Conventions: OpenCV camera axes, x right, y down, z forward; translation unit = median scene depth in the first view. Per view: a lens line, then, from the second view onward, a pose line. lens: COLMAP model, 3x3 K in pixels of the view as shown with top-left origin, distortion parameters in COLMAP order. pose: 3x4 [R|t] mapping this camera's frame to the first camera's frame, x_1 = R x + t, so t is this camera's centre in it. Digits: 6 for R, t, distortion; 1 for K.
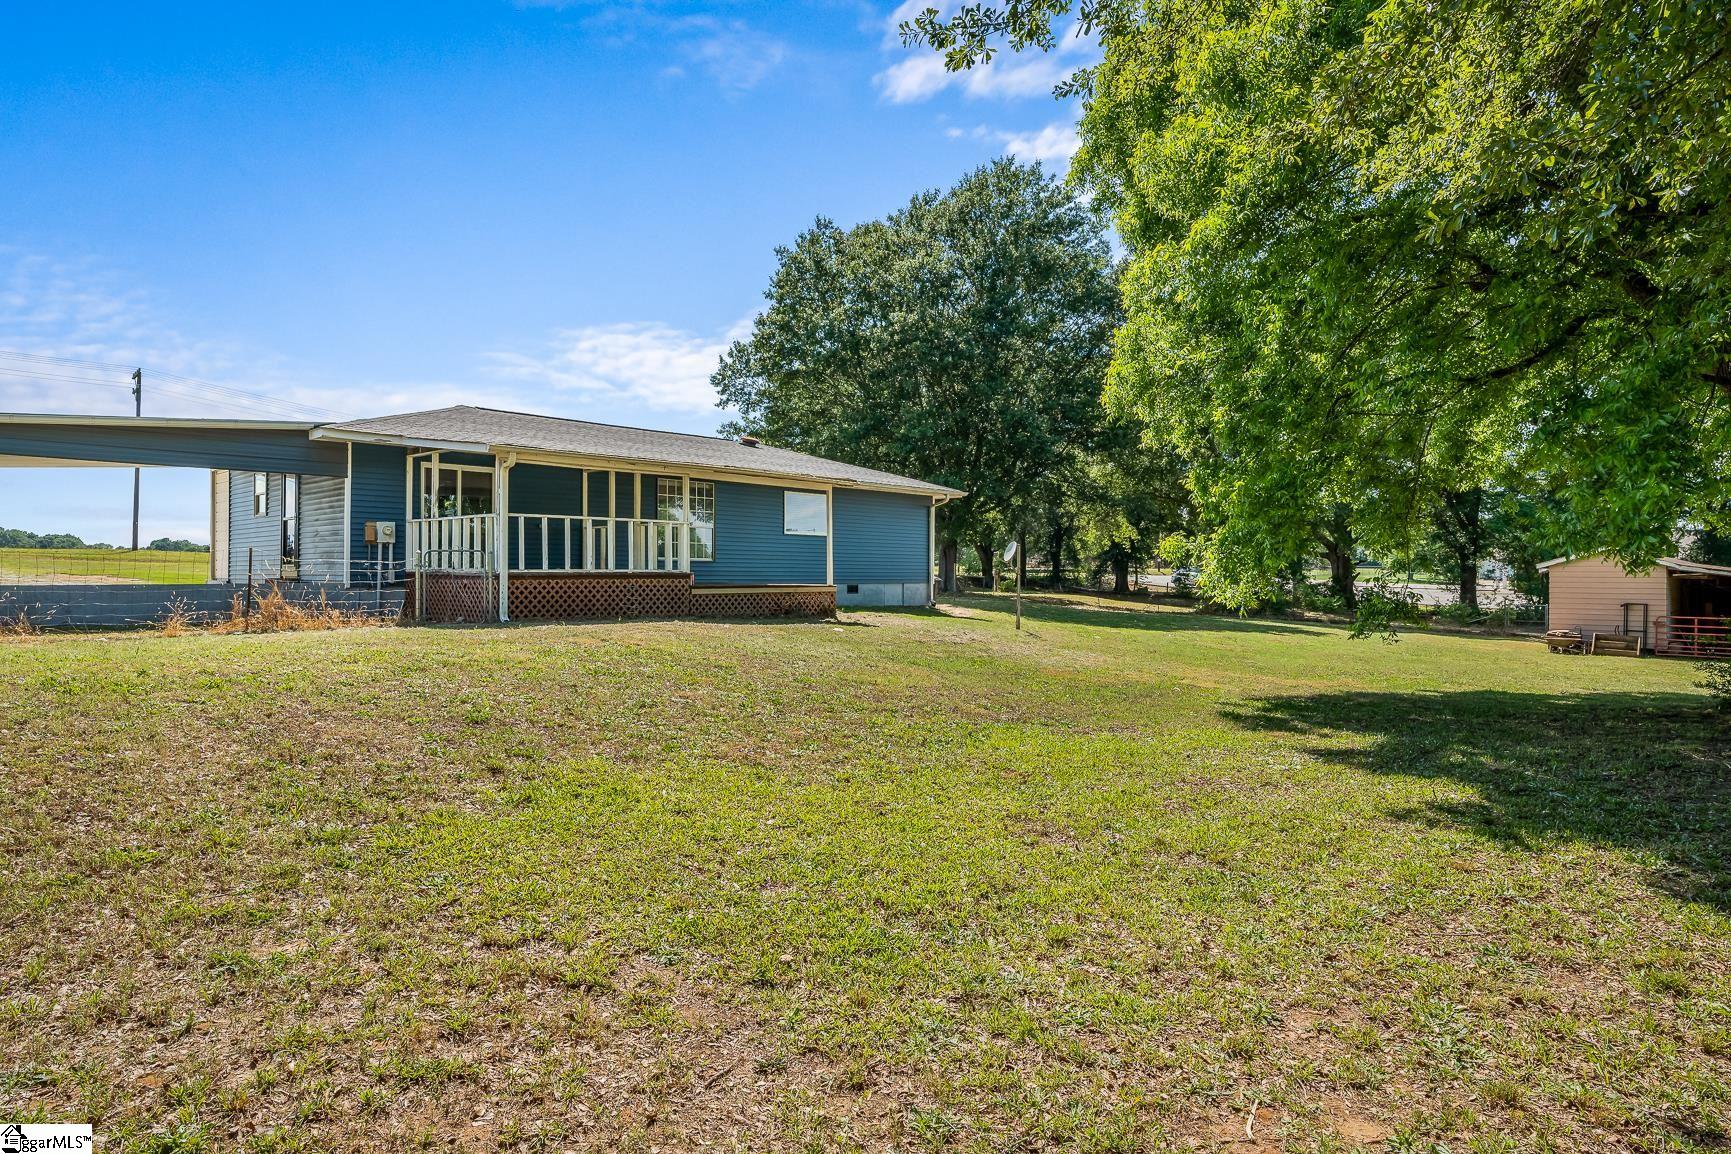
lens RADIAL K [[1023.4, 0, 865.5], [0, 1023.4, 577.0], [0, 0, 1]] dist [0.000306, 0.000018]
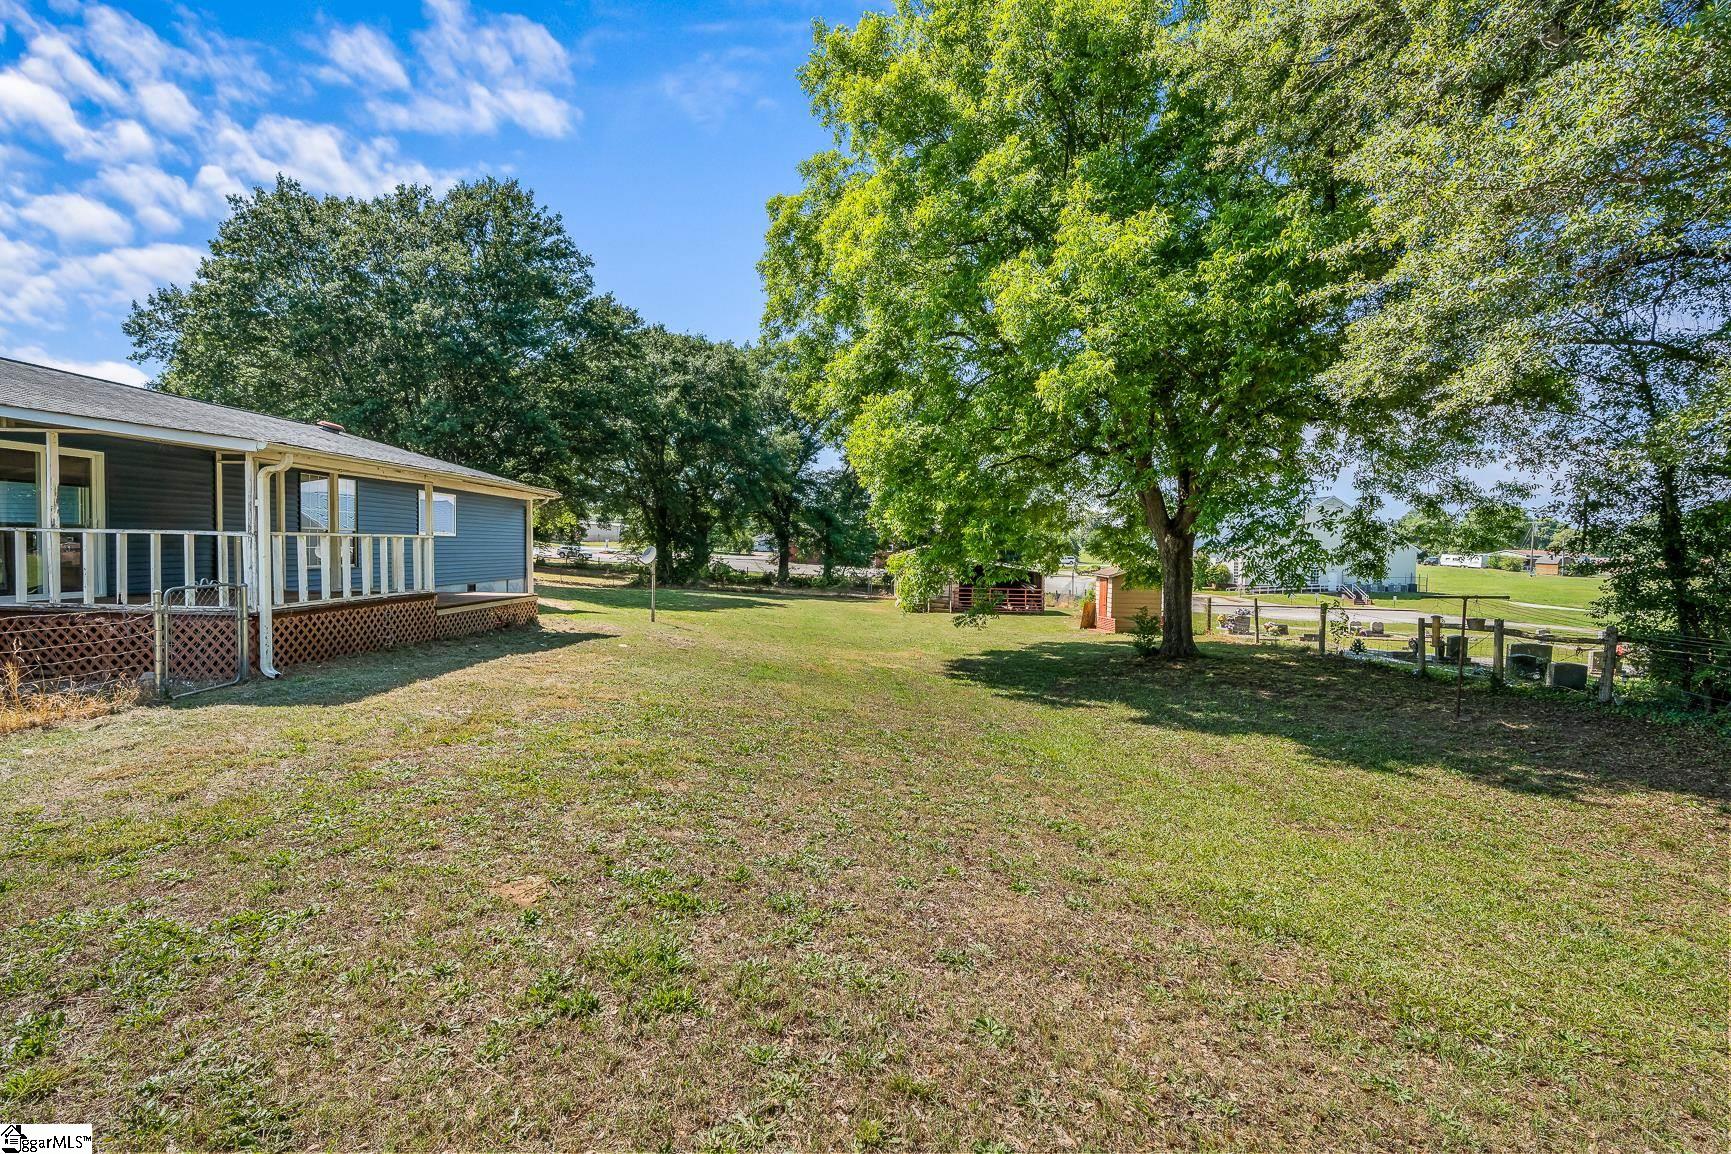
lens RADIAL K [[790.7, 0, 867.9], [0, 790.7, 568.3], [0, 0, 1]] dist [-0.009549, 0.003627]
pose [[0.717345, -0.013620, 0.696585, -0.170049], [-0.012034, 0.999418, 0.031934, -0.023128], [-0.696614, -0.031290, 0.716764, 0.106381]]
